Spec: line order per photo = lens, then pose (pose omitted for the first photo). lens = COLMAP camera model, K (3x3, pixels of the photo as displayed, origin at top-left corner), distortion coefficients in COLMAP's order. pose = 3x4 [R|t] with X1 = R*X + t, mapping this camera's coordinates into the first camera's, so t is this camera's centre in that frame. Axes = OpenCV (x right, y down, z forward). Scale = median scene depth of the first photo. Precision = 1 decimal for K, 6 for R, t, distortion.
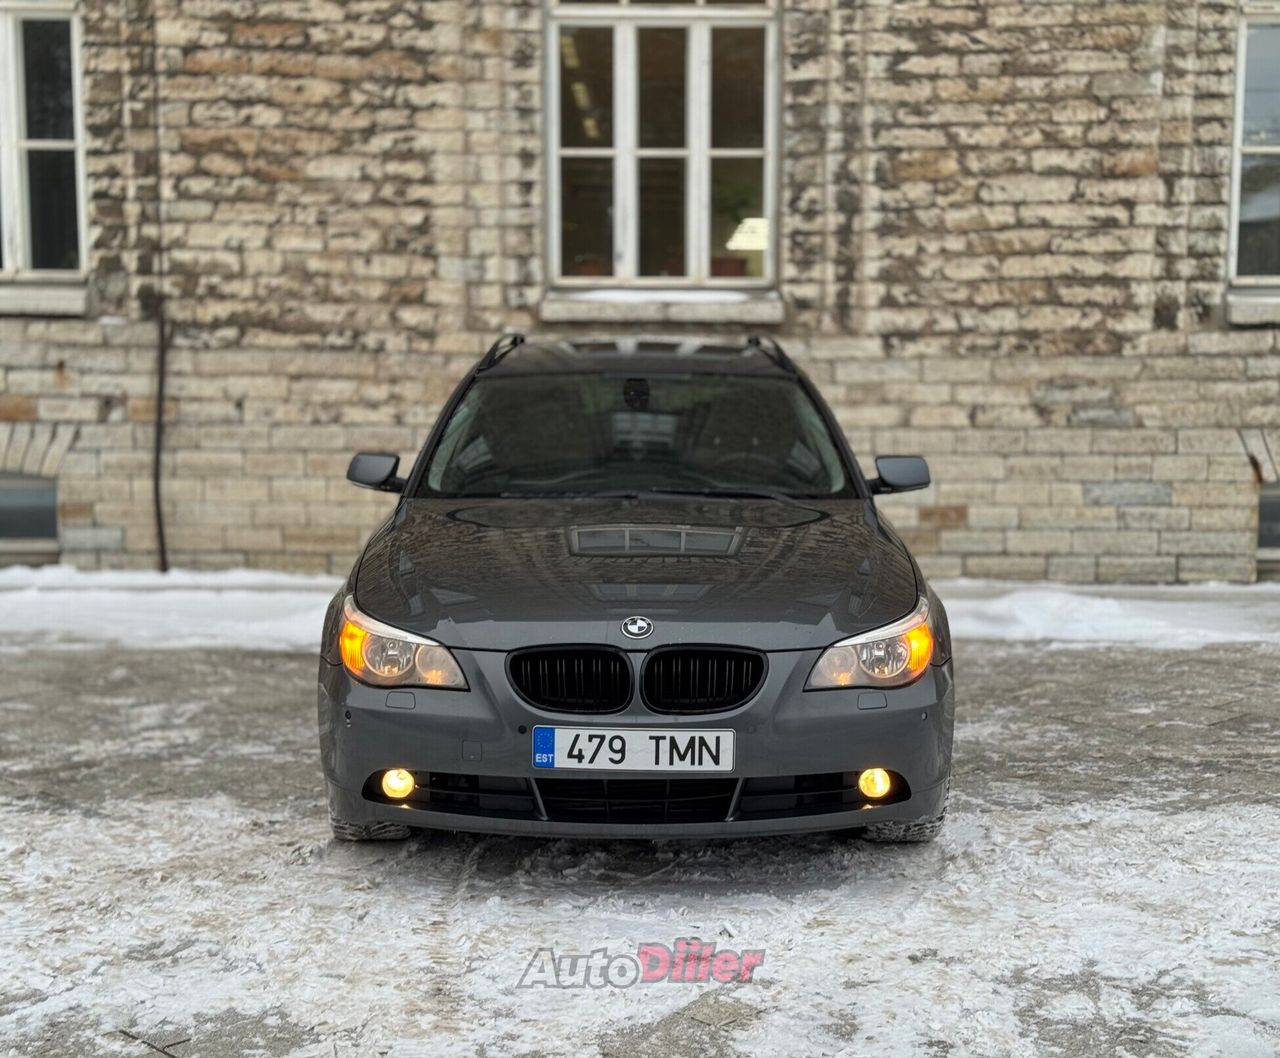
lens RADIAL K [[2006.7, 0, 652.5], [0, 2006.7, 546.5], [0, 0, 1]] dist [0.135715, 0.000000]
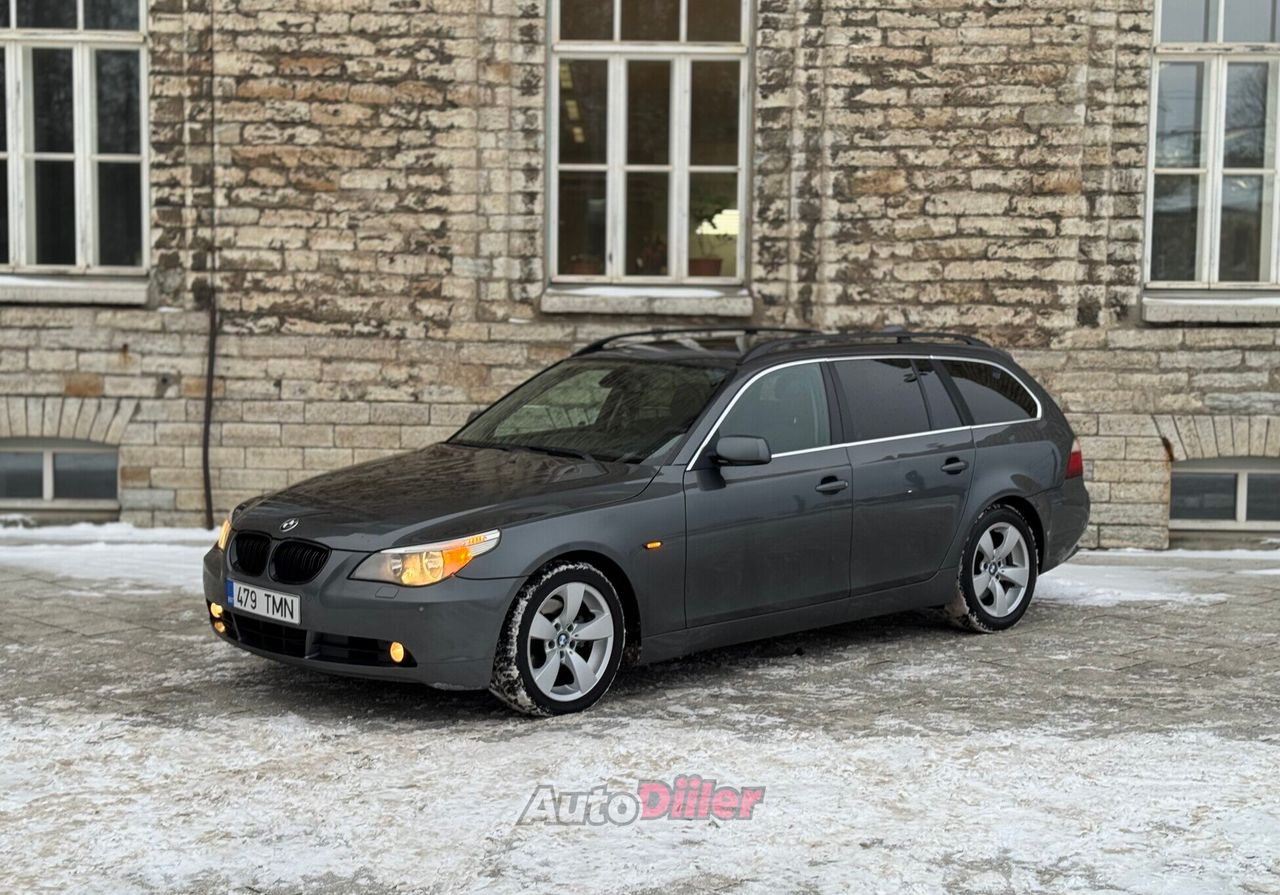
lens RADIAL K [[1896.7, 0, 596.8], [0, 1896.7, 435.6], [0, 0, 1]] dist [0.142142, 0.000000]
pose [[0.999869, 0.010788, -0.012070, -0.009963], [-0.011243, 0.999202, -0.038319, -0.001169], [0.011647, 0.038450, 0.999193, -0.079446]]
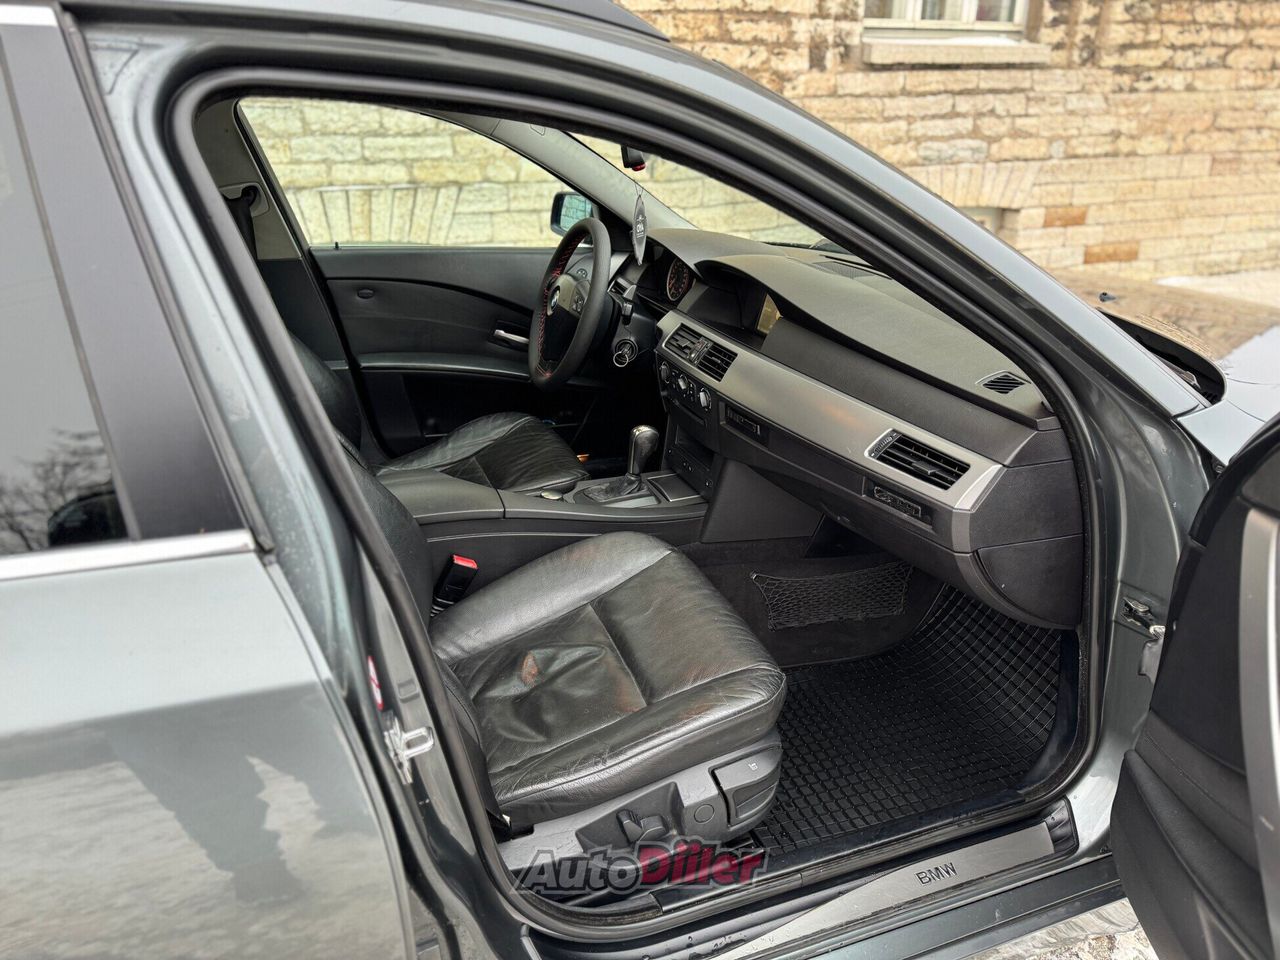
lens RADIAL K [[903.2, 0, 641.5], [0, 903.2, 495.3], [0, 0, 1]] dist [0.014472, -0.016296]
pose [[0.928649, -0.158477, 0.335404, -0.023589], [0.056918, 0.954318, 0.293322, -0.039891], [-0.366567, -0.253303, 0.895247, 0.561952]]
